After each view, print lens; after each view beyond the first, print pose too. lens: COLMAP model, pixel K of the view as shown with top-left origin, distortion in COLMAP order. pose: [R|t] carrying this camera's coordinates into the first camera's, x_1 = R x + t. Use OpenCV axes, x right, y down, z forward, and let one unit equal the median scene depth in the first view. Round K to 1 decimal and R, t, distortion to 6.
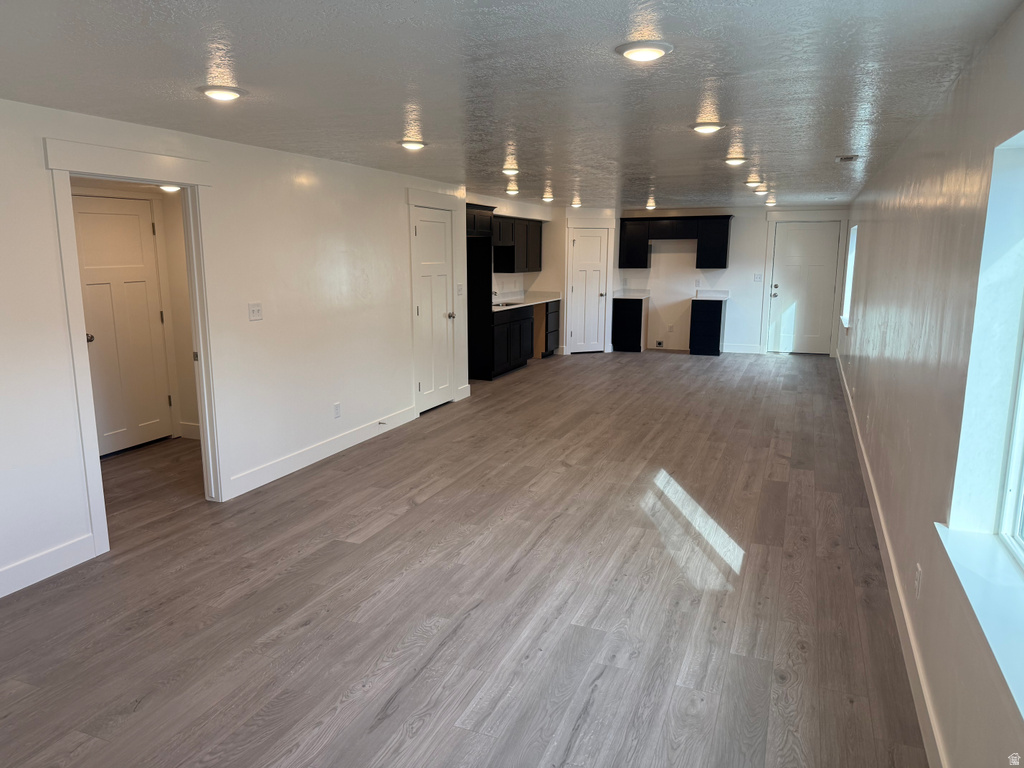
lens RADIAL K [[720.4, 0, 515.1], [0, 720.4, 391.8], [0, 0, 1]] dist [0.117390, 0.000535]
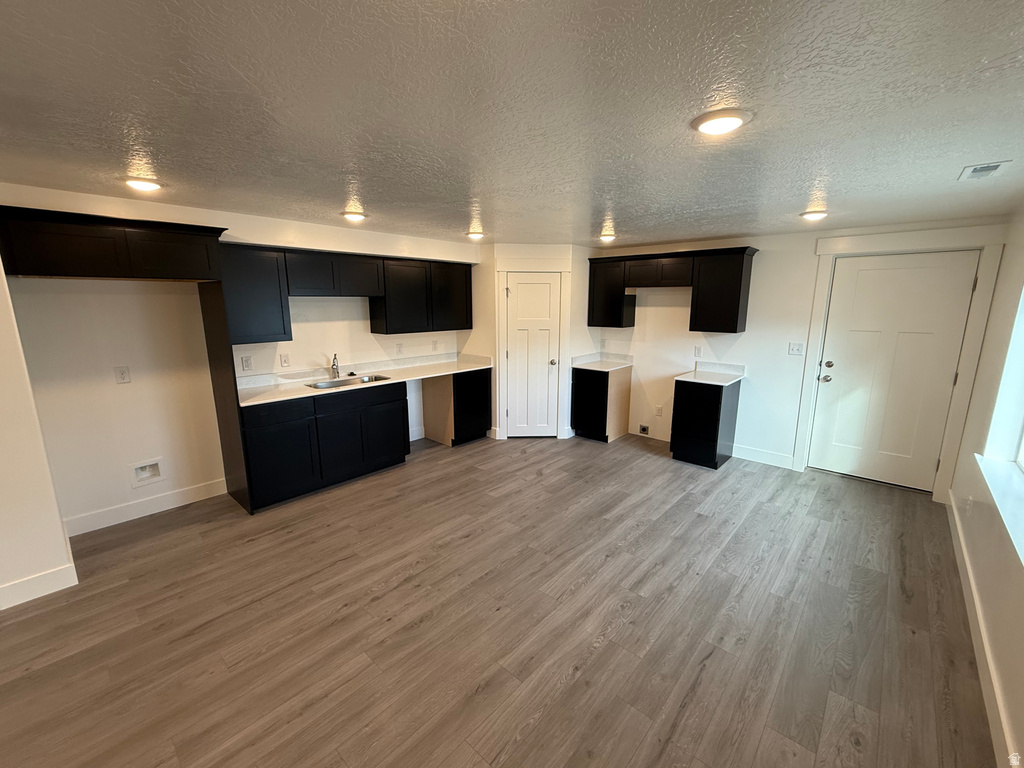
lens RADIAL K [[431.8, 0, 511.8], [0, 431.8, 387.0], [0, 0, 1]] dist [0.002939, 0.000736]
pose [[0.938630, 0.063418, -0.339045, 0.231131], [-0.062166, 0.997960, 0.014563, -0.113161], [0.339277, 0.007407, 0.940657, 0.573854]]
